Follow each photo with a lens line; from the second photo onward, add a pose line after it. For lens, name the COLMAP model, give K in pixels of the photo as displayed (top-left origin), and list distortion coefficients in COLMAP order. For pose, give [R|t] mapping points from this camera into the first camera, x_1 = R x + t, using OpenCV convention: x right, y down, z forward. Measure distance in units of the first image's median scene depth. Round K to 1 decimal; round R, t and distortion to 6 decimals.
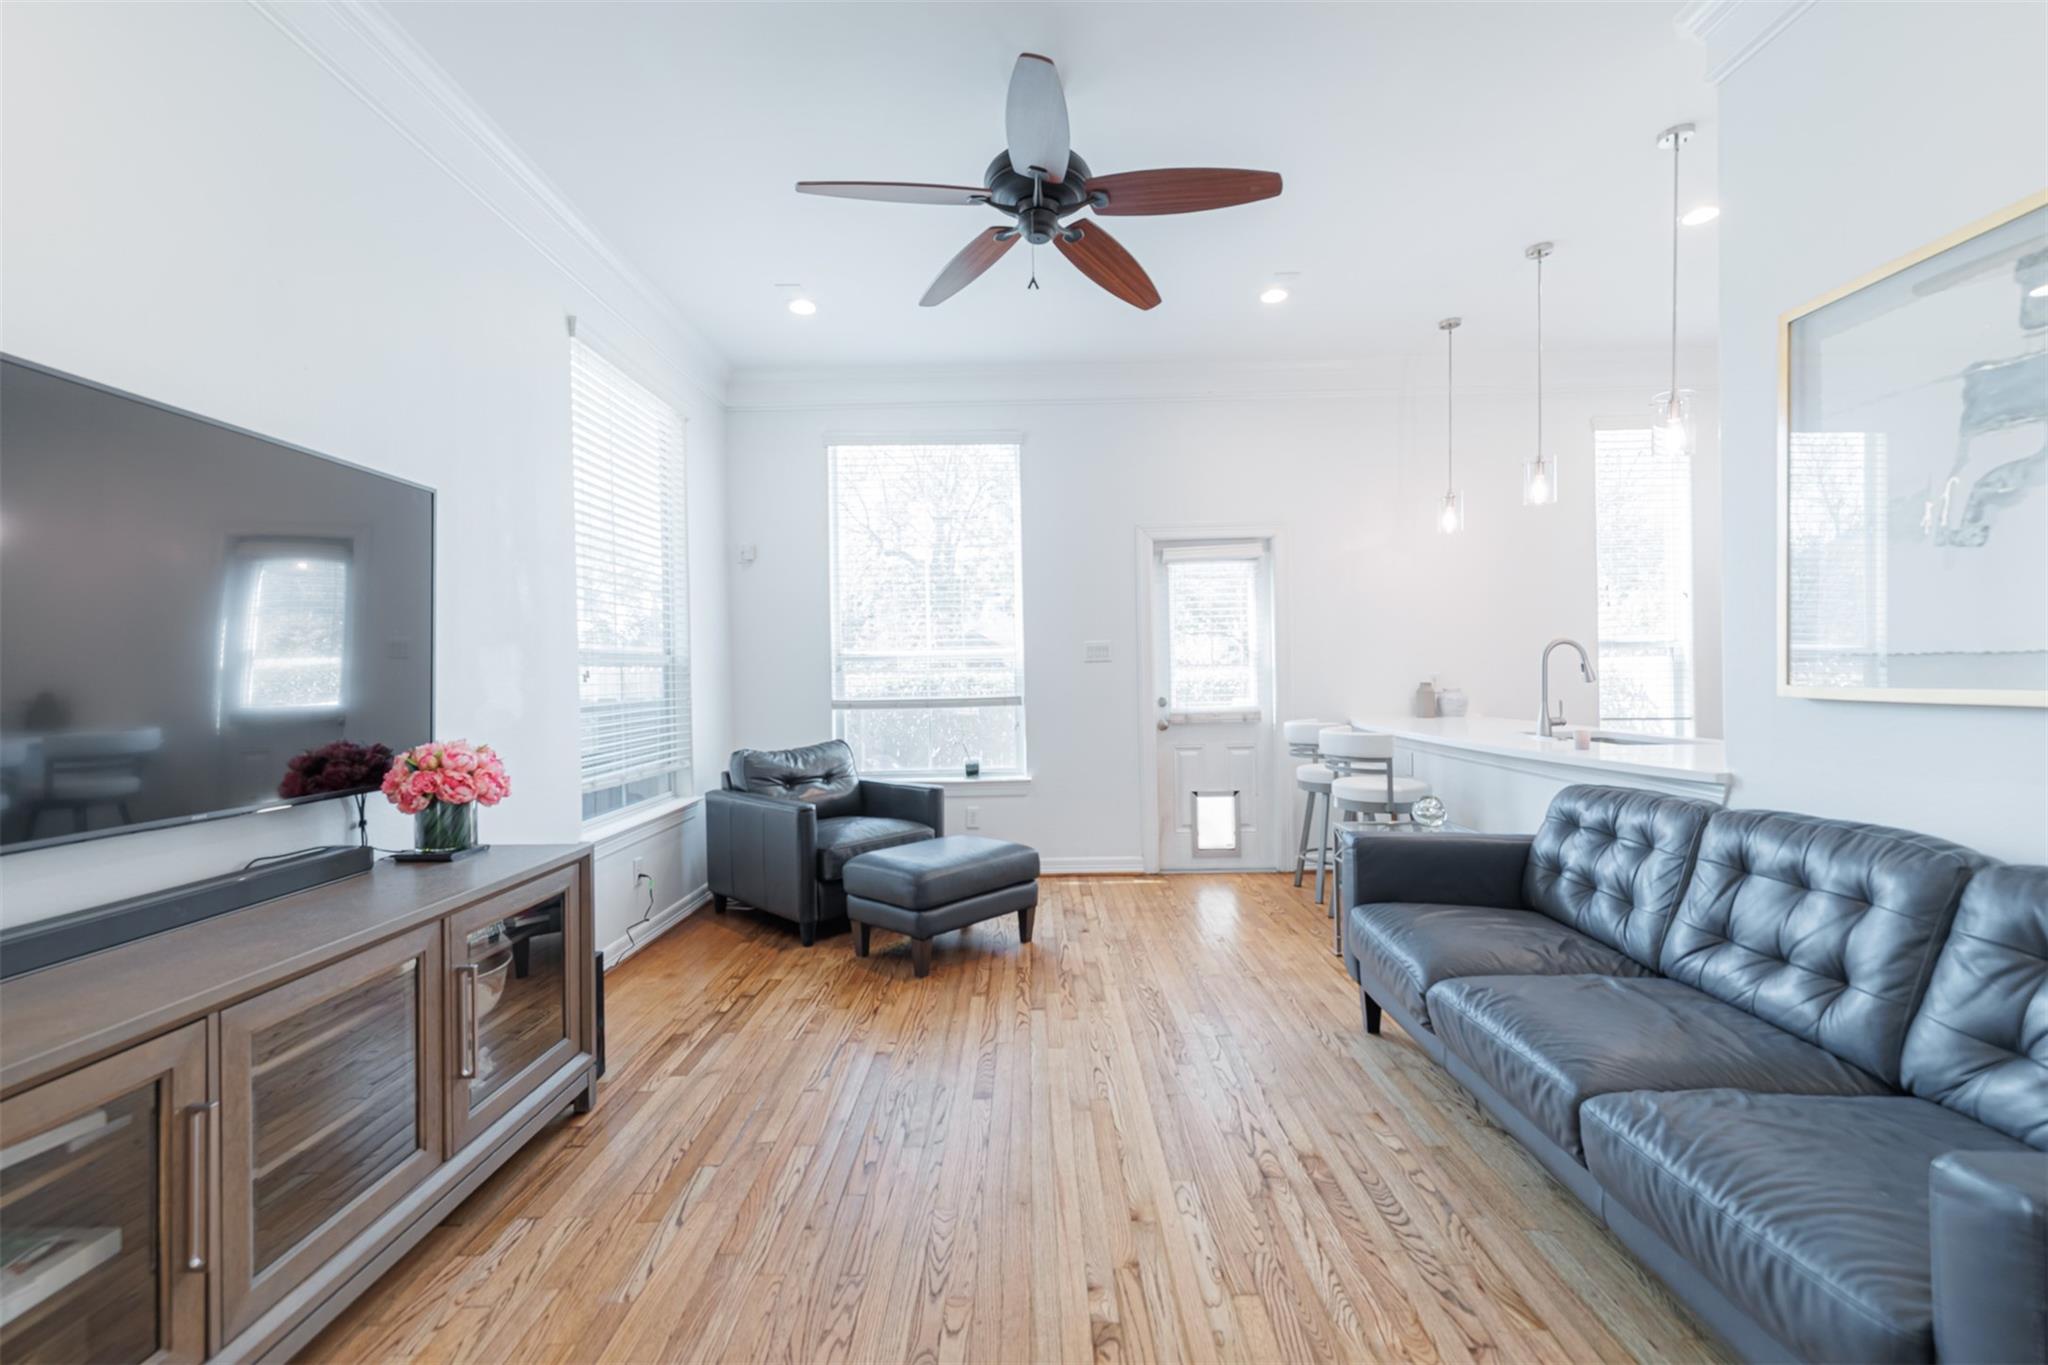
lens RADIAL K [[879.4, 0, 1024.7], [0, 879.4, 683.9], [0, 0, 1]] dist [0.018741, -0.002722]
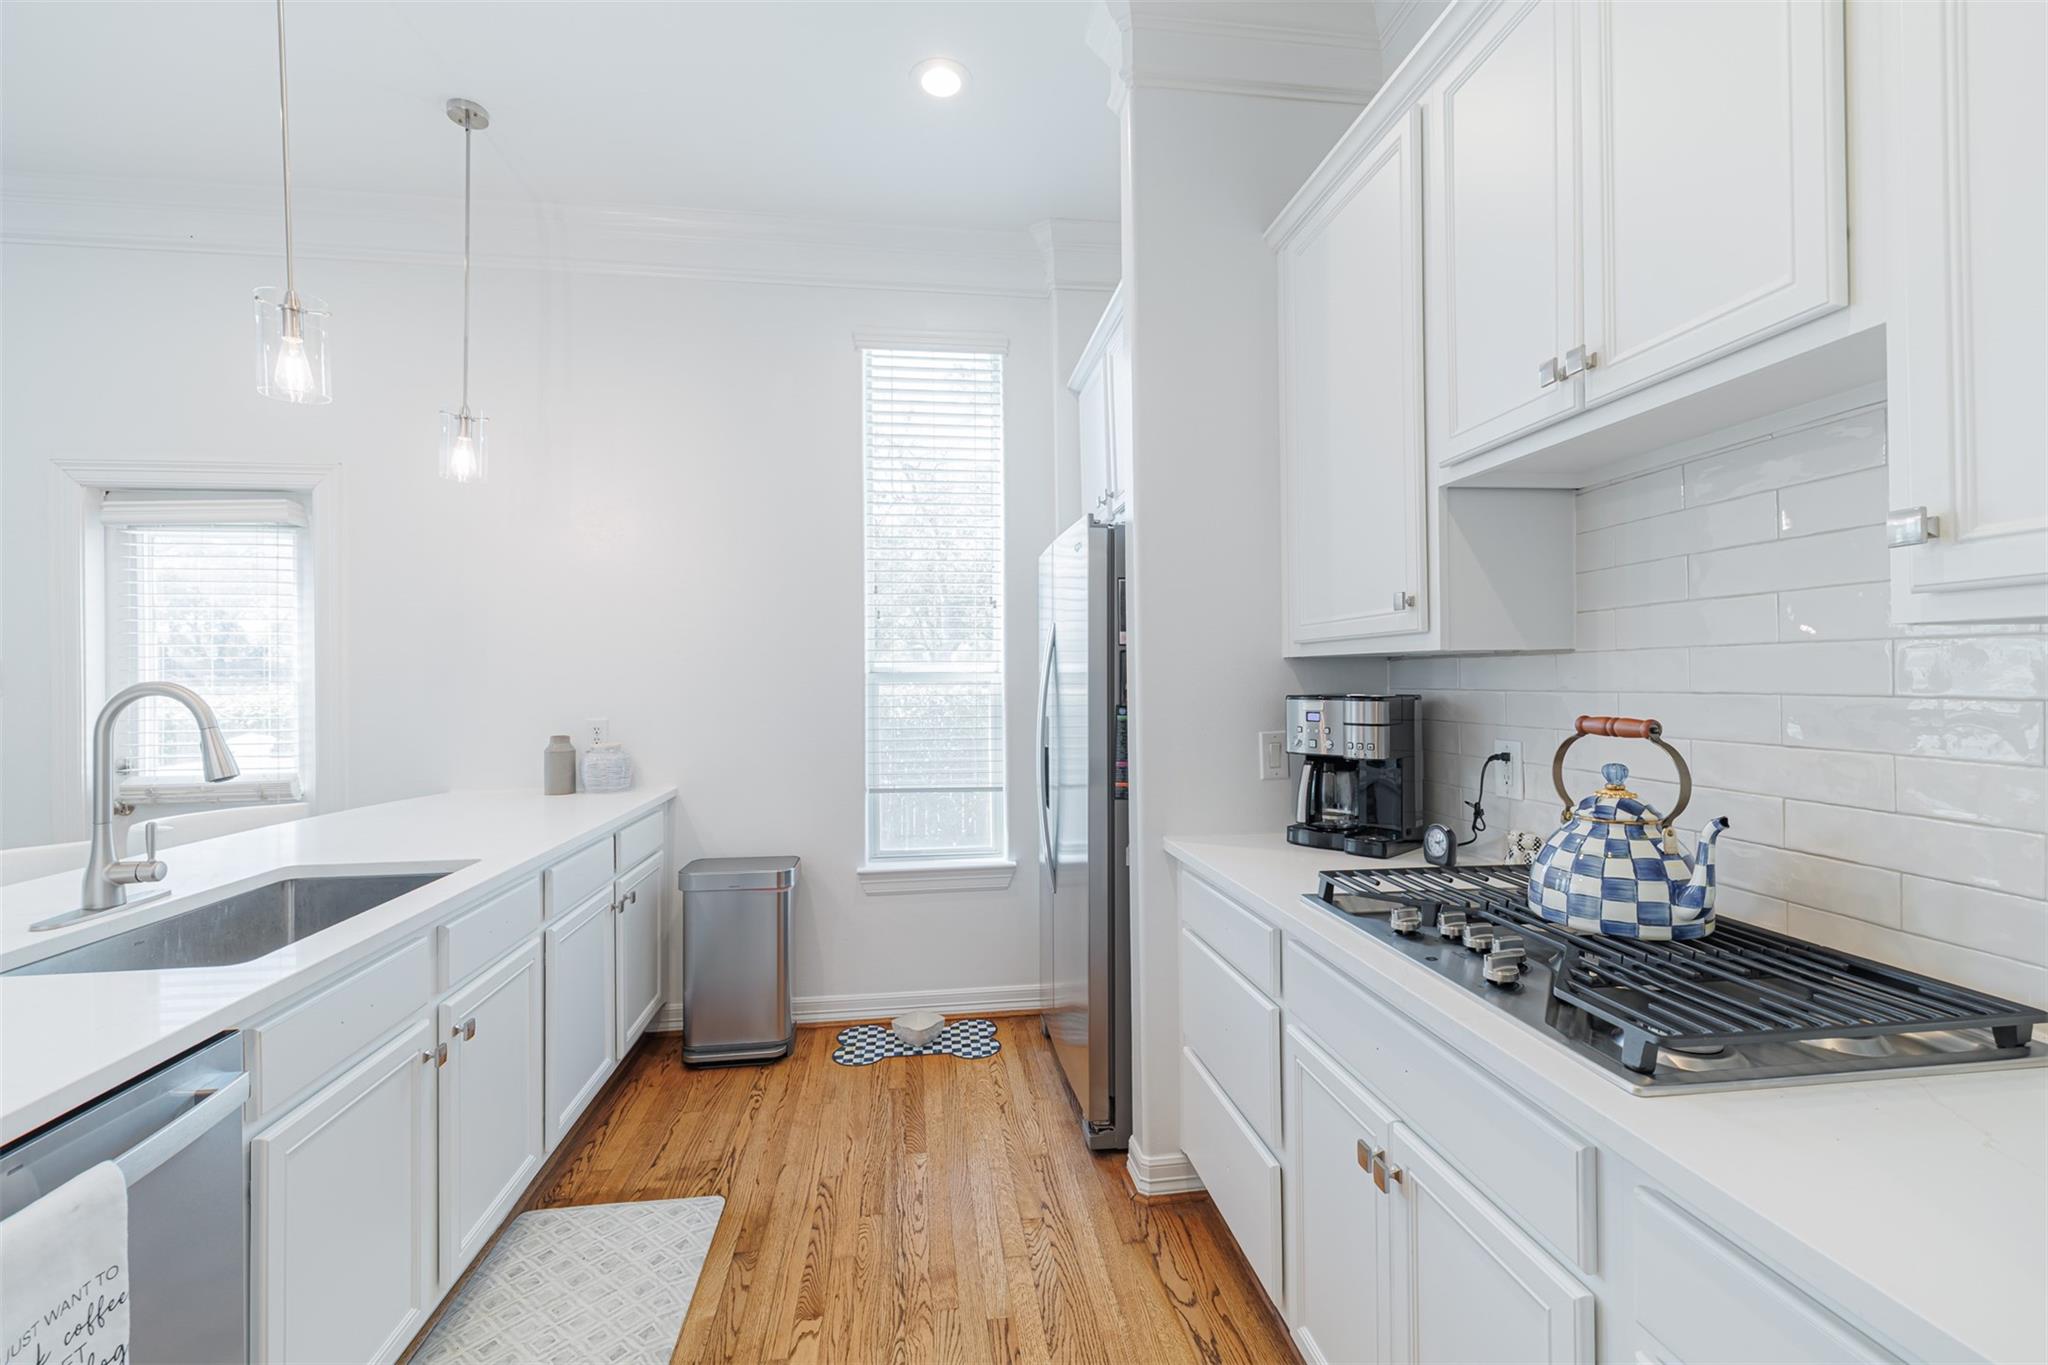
lens RADIAL K [[855.9, 0, 1026.2], [0, 855.9, 677.0], [0, 0, 1]] dist [0.008989, 0.000007]
pose [[0.989962, 0.012043, 0.140823, 1.206525], [-0.009491, 0.999779, -0.018776, -0.061153], [-0.141018, 0.017251, 0.989857, 0.643222]]
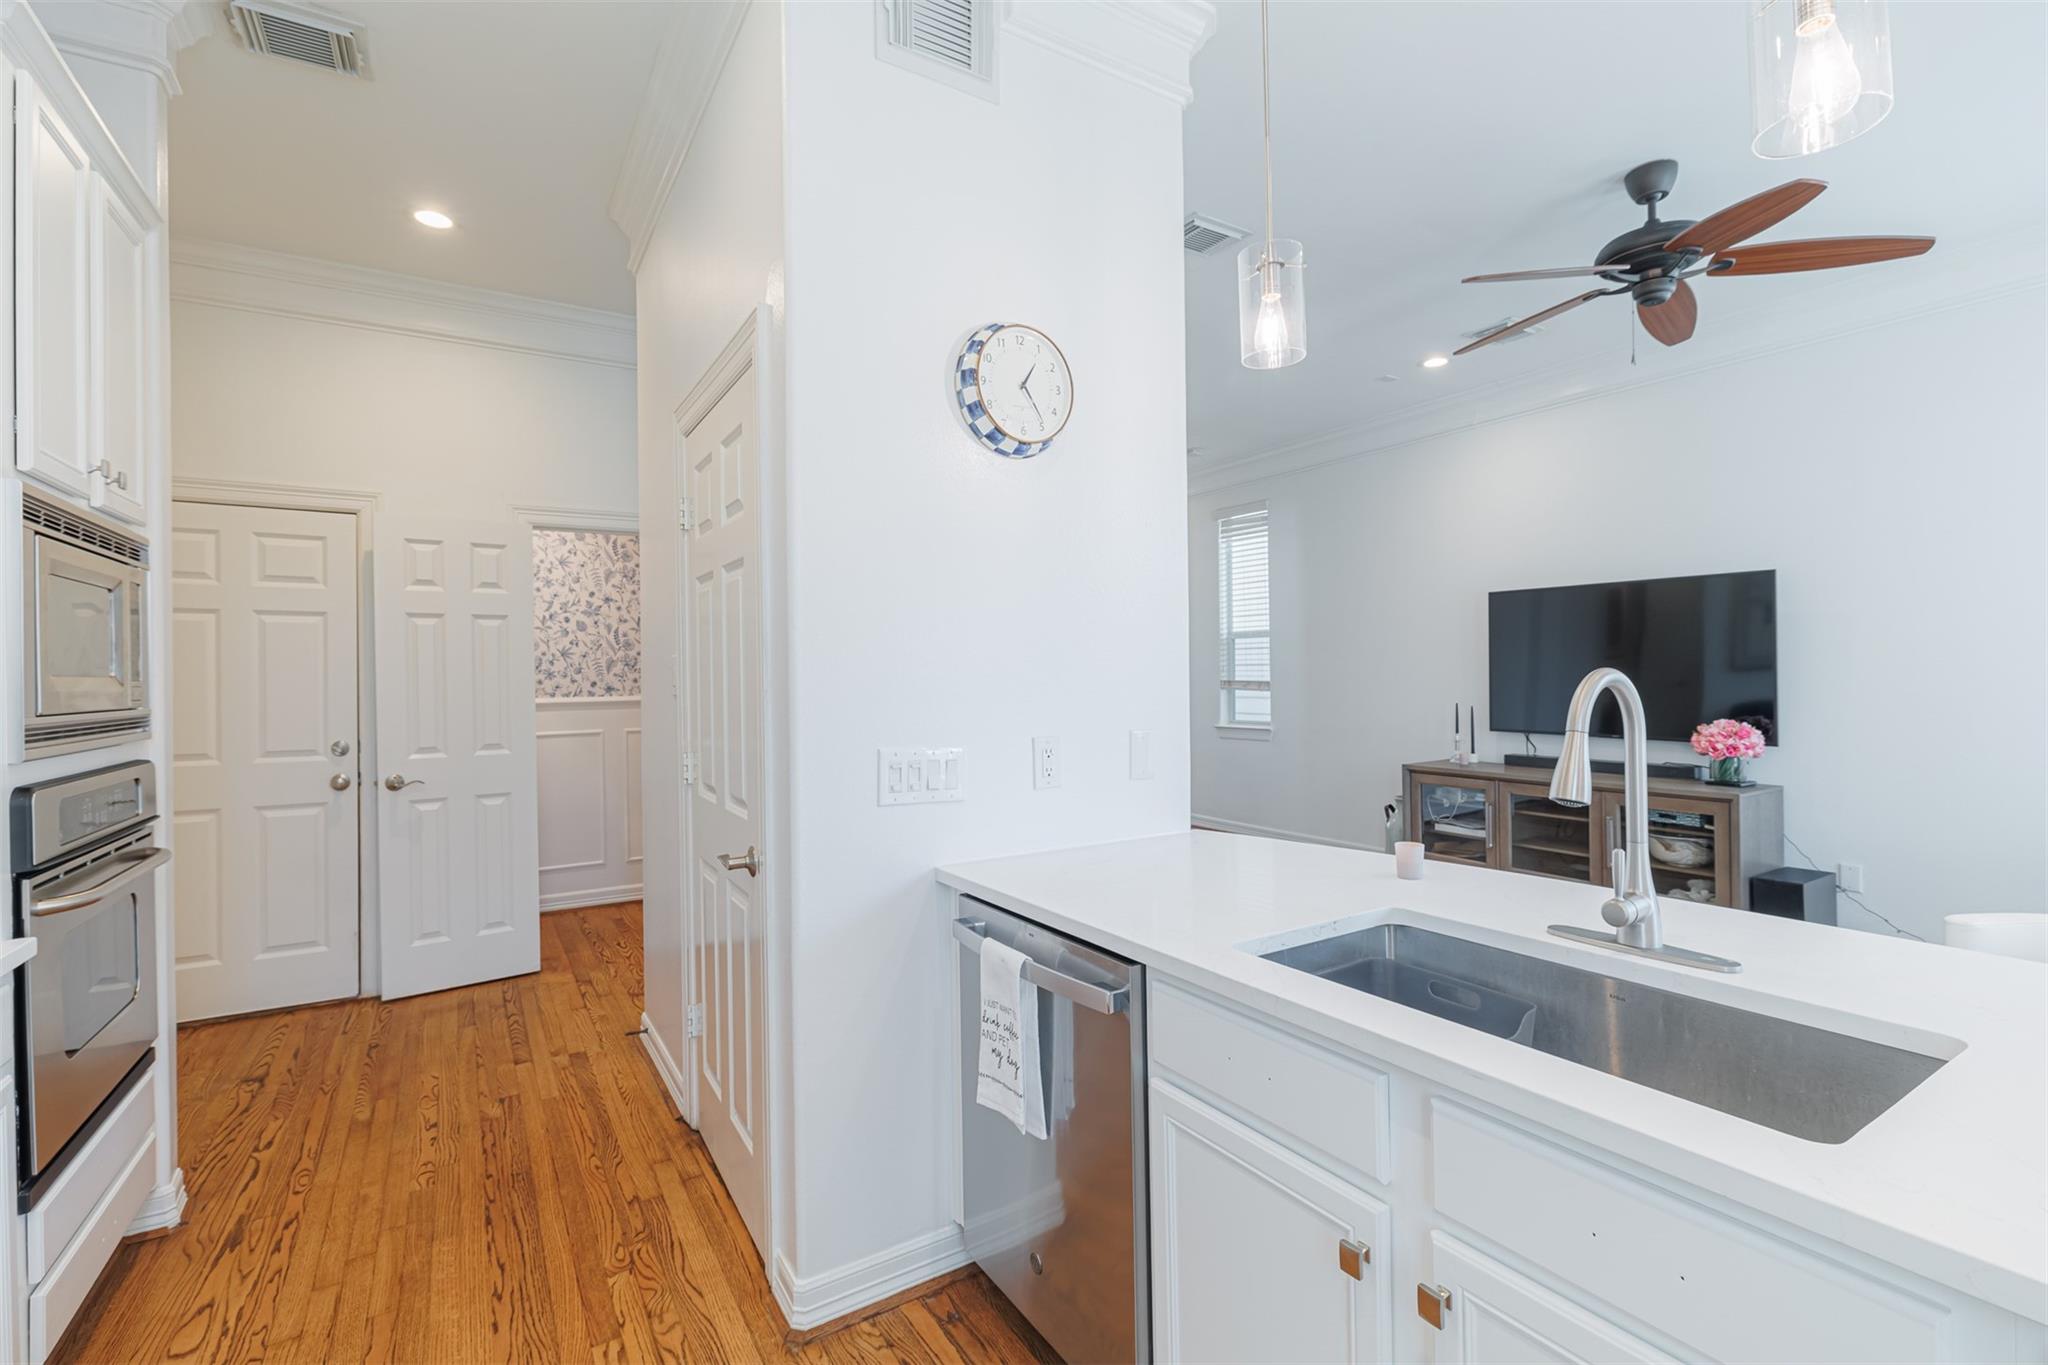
lens RADIAL K [[918.0, 0, 1025.9], [0, 918.0, 677.0], [0, 0, 1]] dist [0.003708, -0.002068]
pose [[-0.845897, 0.031163, -0.532436, 1.222227], [0.022637, 0.999490, 0.022536, -0.075194], [0.532866, 0.007010, -0.846170, 1.467798]]
